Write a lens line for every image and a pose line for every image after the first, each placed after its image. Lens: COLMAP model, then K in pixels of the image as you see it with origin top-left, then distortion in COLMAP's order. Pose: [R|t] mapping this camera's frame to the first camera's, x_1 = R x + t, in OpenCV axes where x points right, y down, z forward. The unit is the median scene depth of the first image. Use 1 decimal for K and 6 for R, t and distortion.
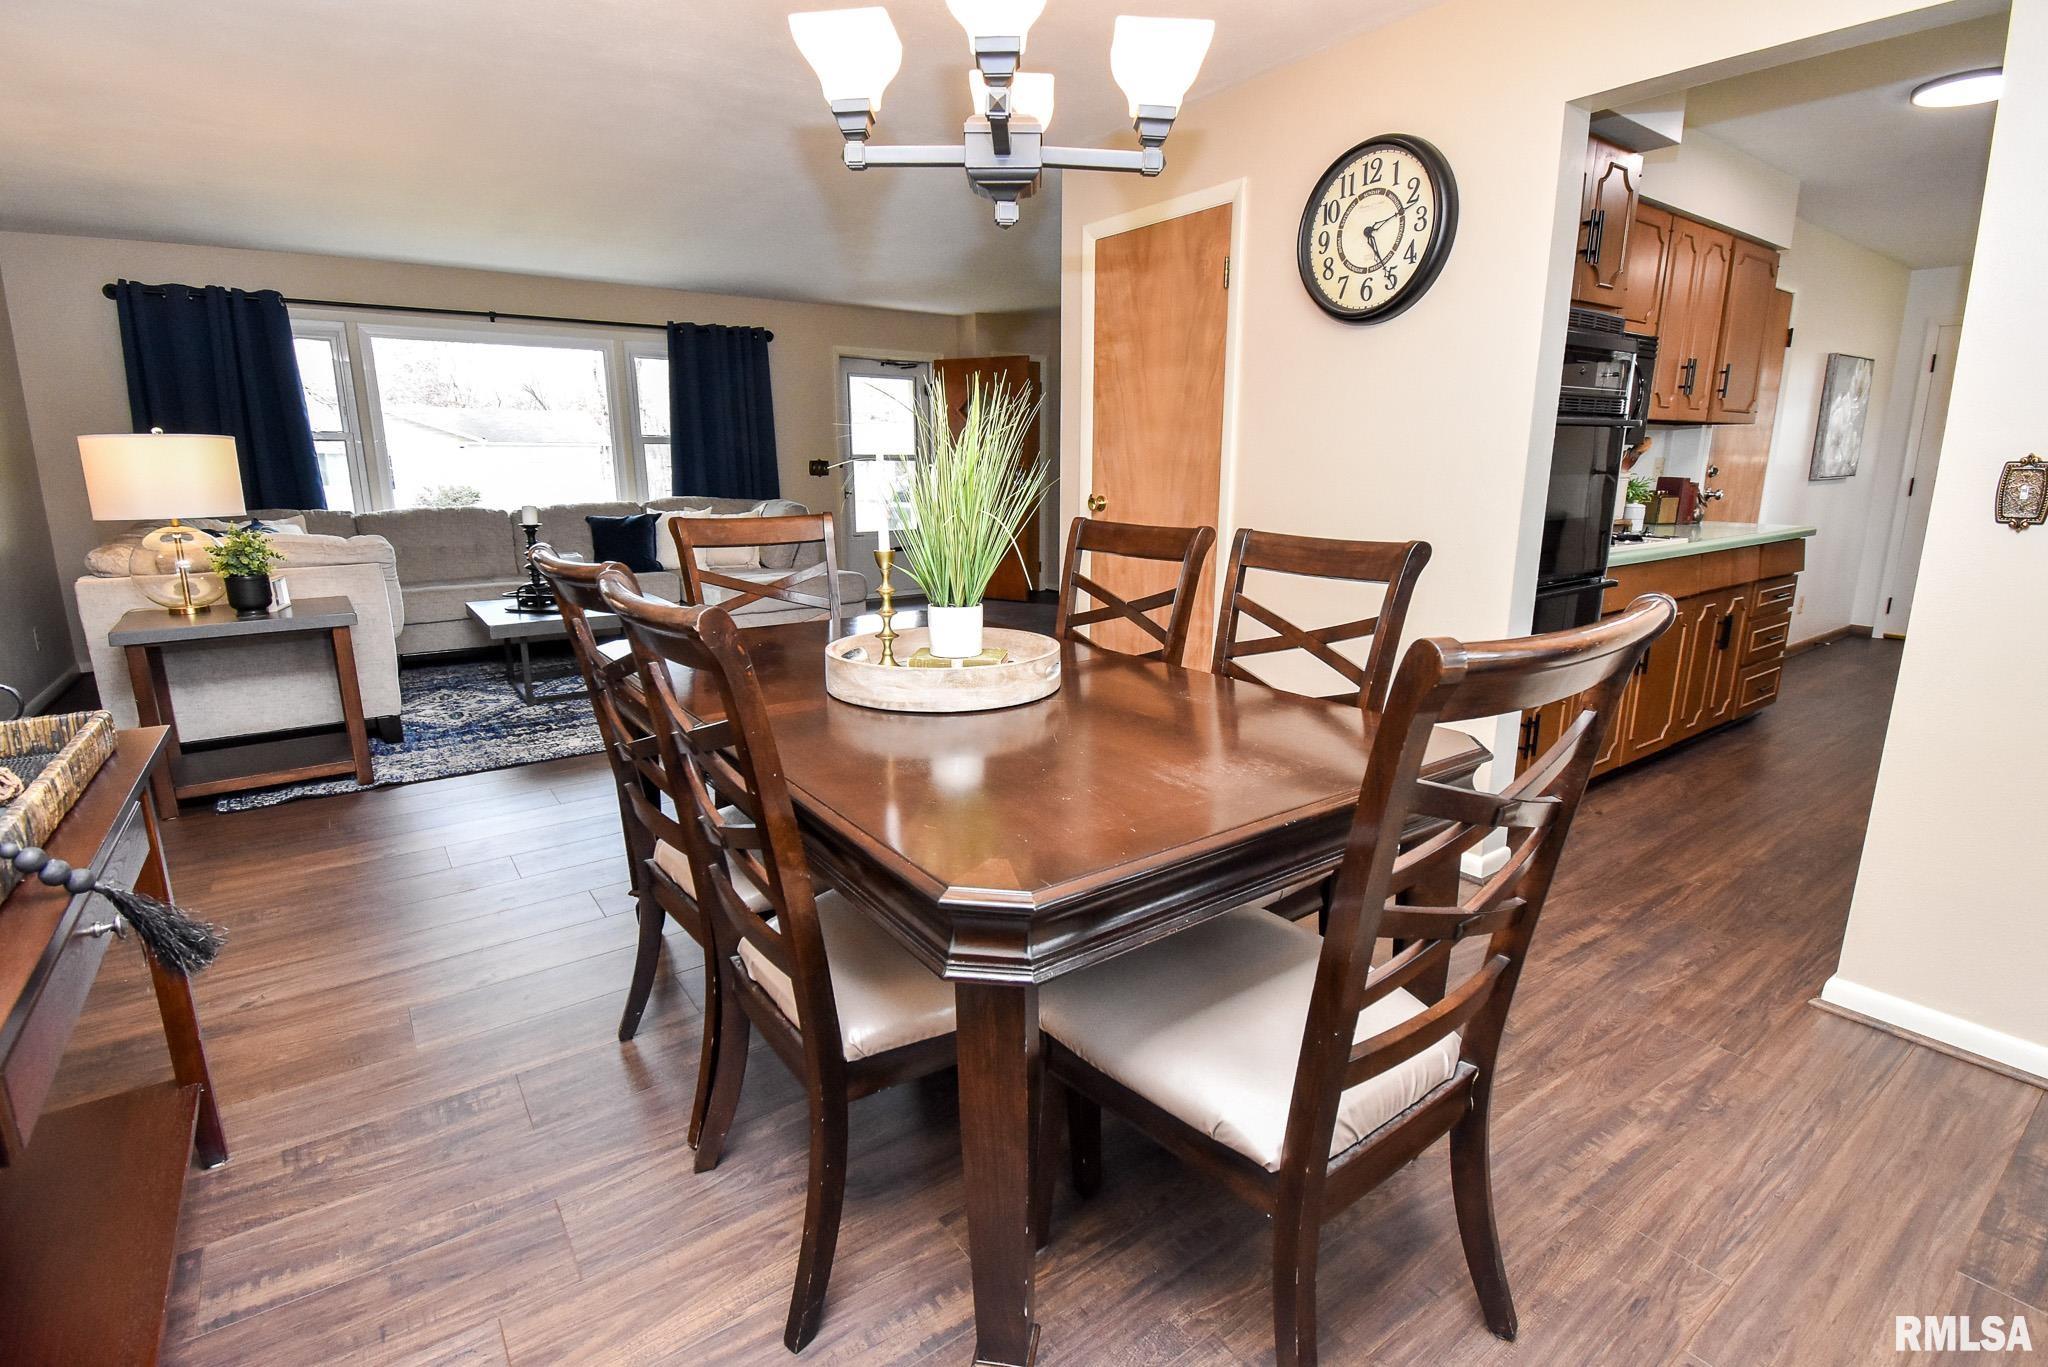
lens RADIAL K [[959.1, 0, 1029.9], [0, 959.1, 677.3], [0, 0, 1]] dist [0.023374, -0.029431]
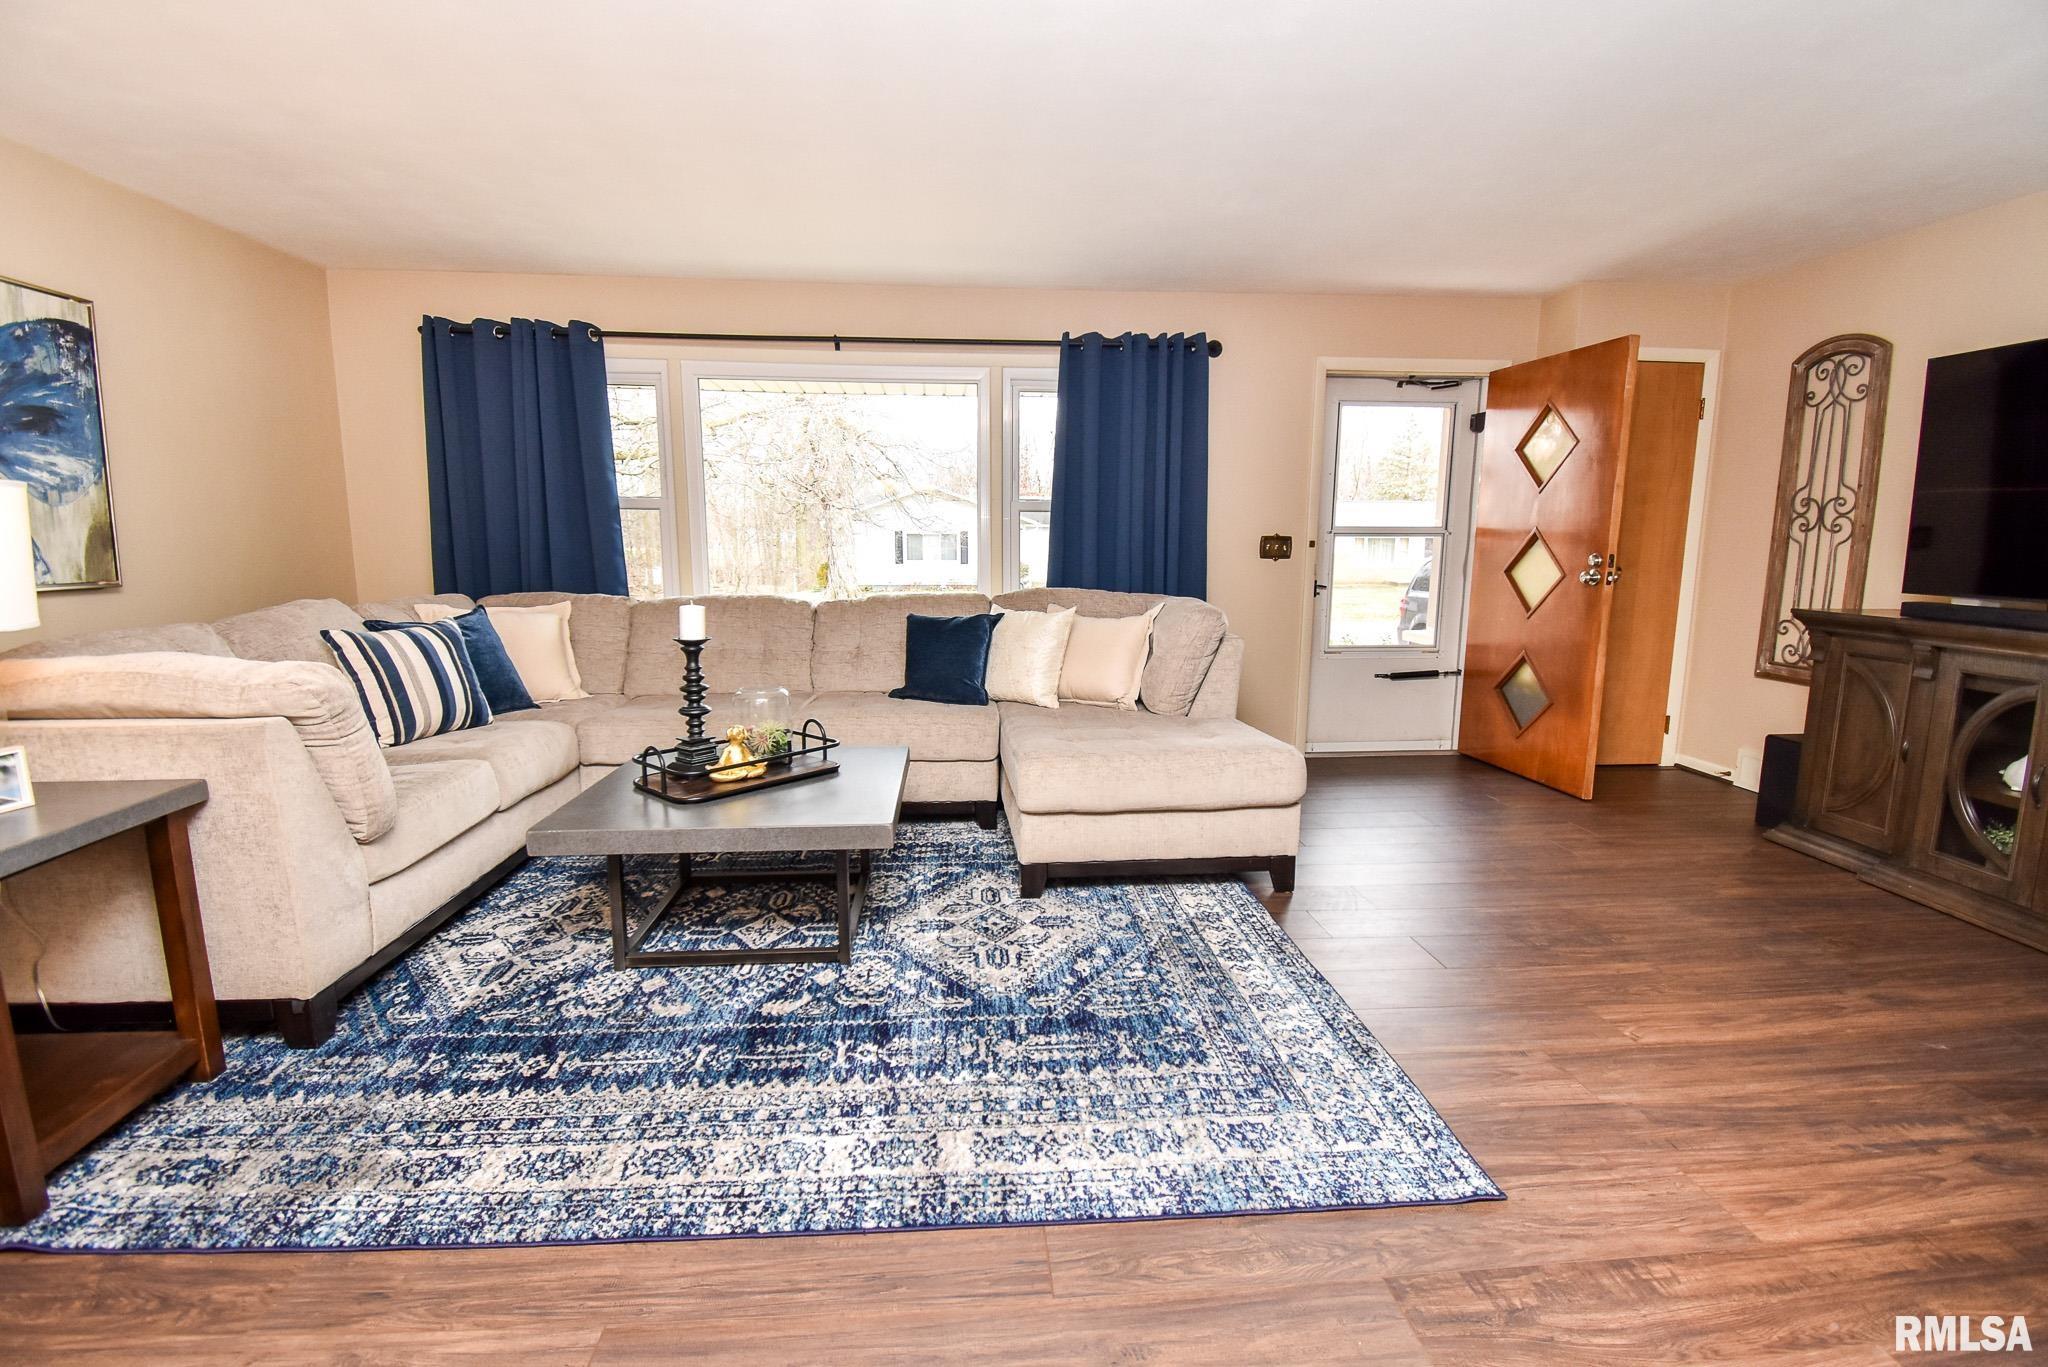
lens RADIAL K [[908.2, 0, 1021.5], [0, 908.2, 675.8], [0, 0, 1]] dist [0.025313, -0.028718]
pose [[0.851022, 0.081289, -0.518800, -0.056035], [-0.119903, 0.991928, -0.041263, -0.118690], [0.511258, 0.097321, 0.853899, 0.548403]]
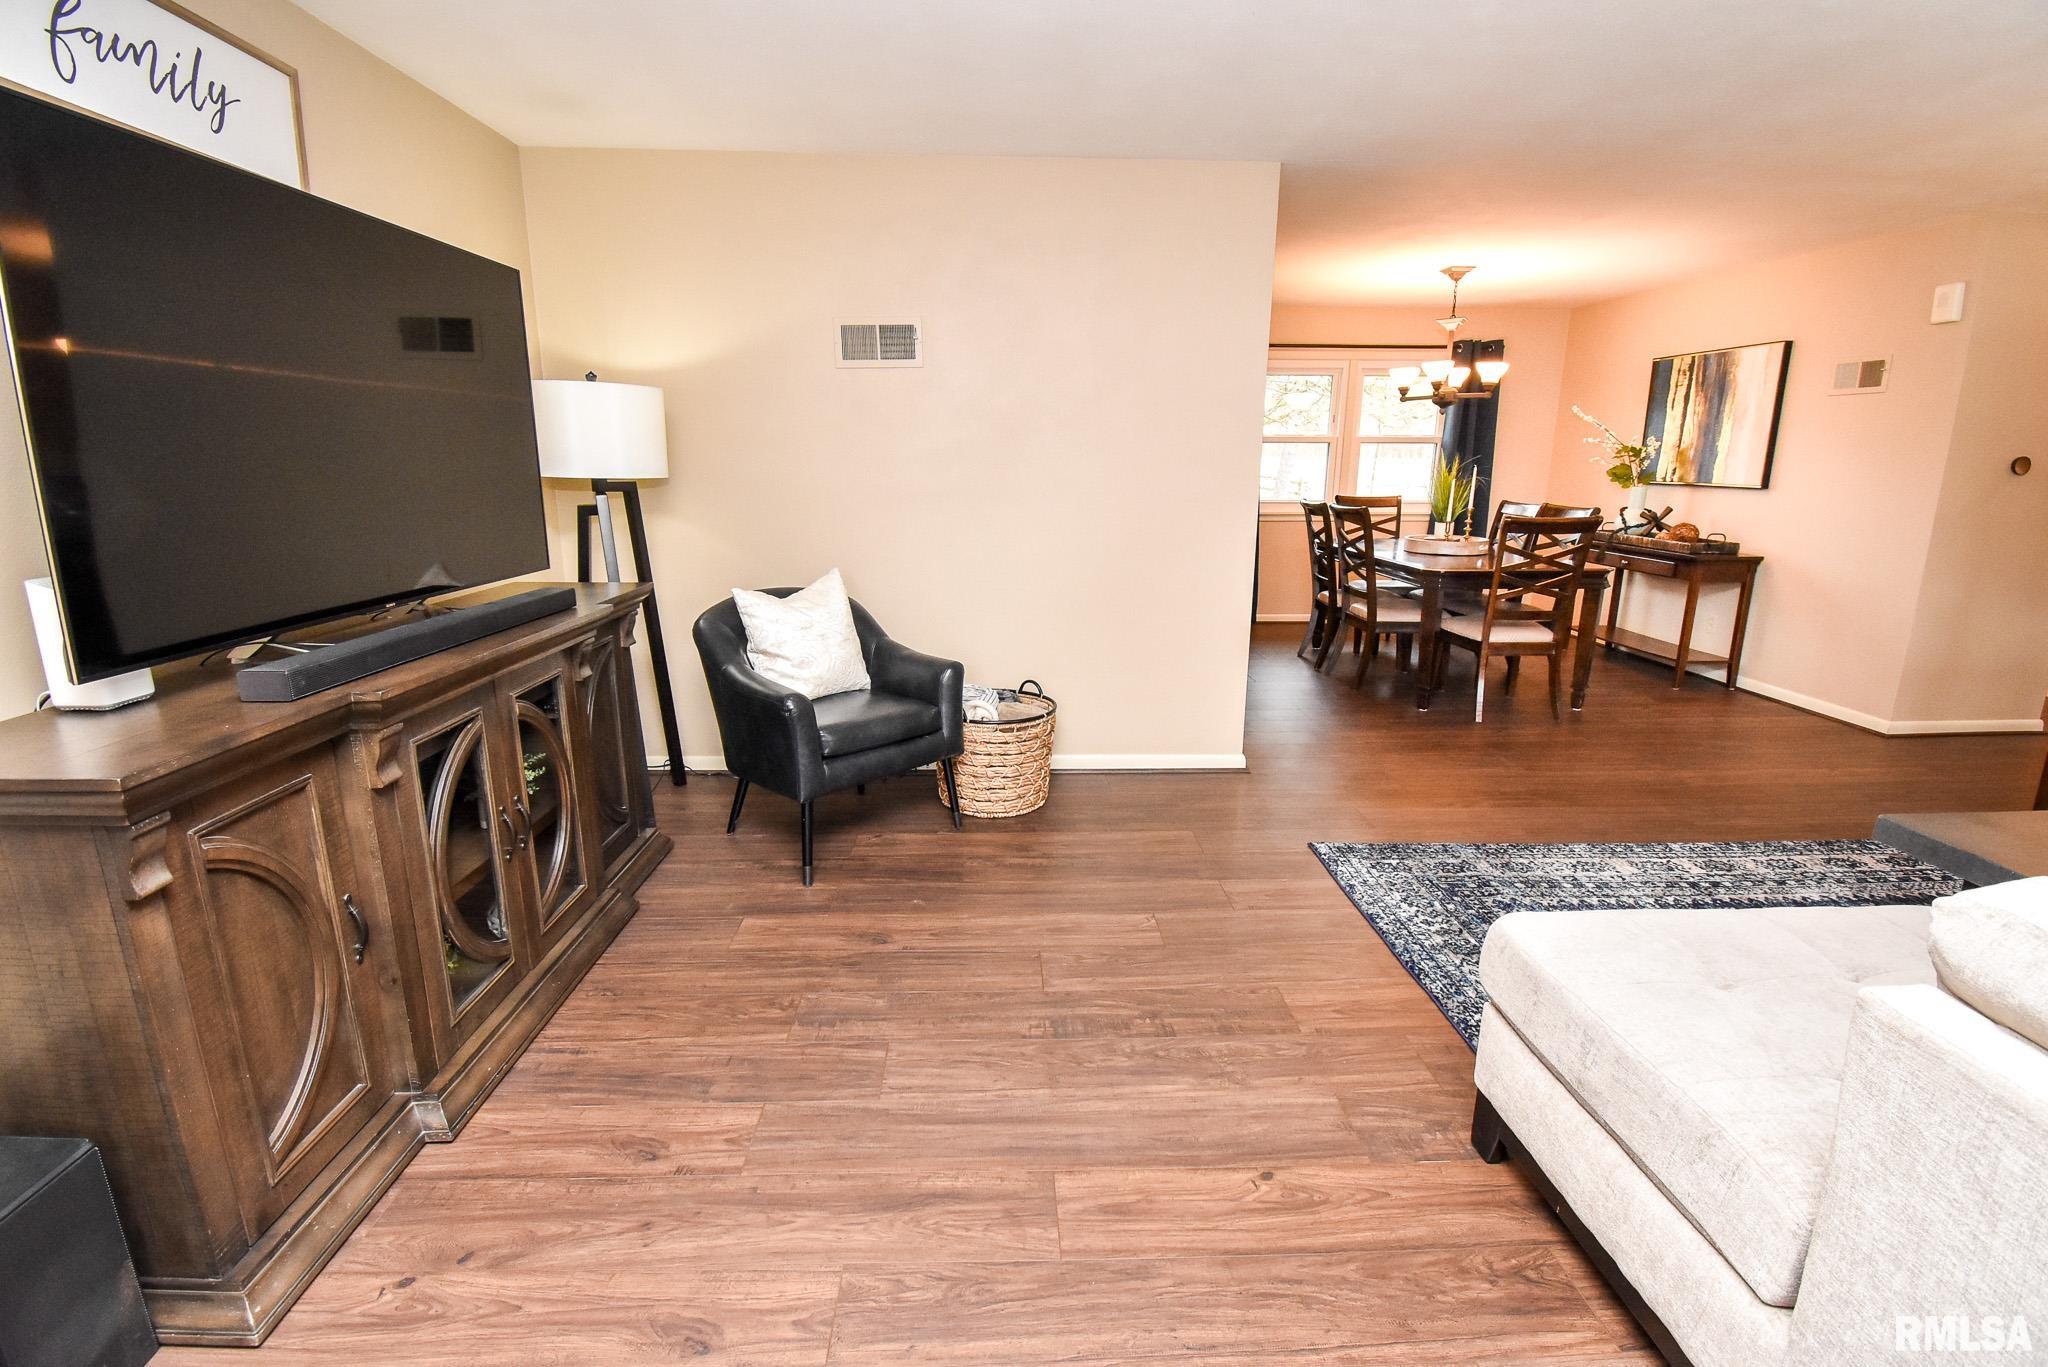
lens RADIAL K [[924.2, 0, 1021.9], [0, 924.2, 681.0], [0, 0, 1]] dist [0.023154, -0.028693]
pose [[-0.827239, -0.135843, 0.545181, -0.212919], [0.119582, 0.905530, 0.407081, -0.328757], [-0.548977, 0.401947, -0.732846, 1.360473]]
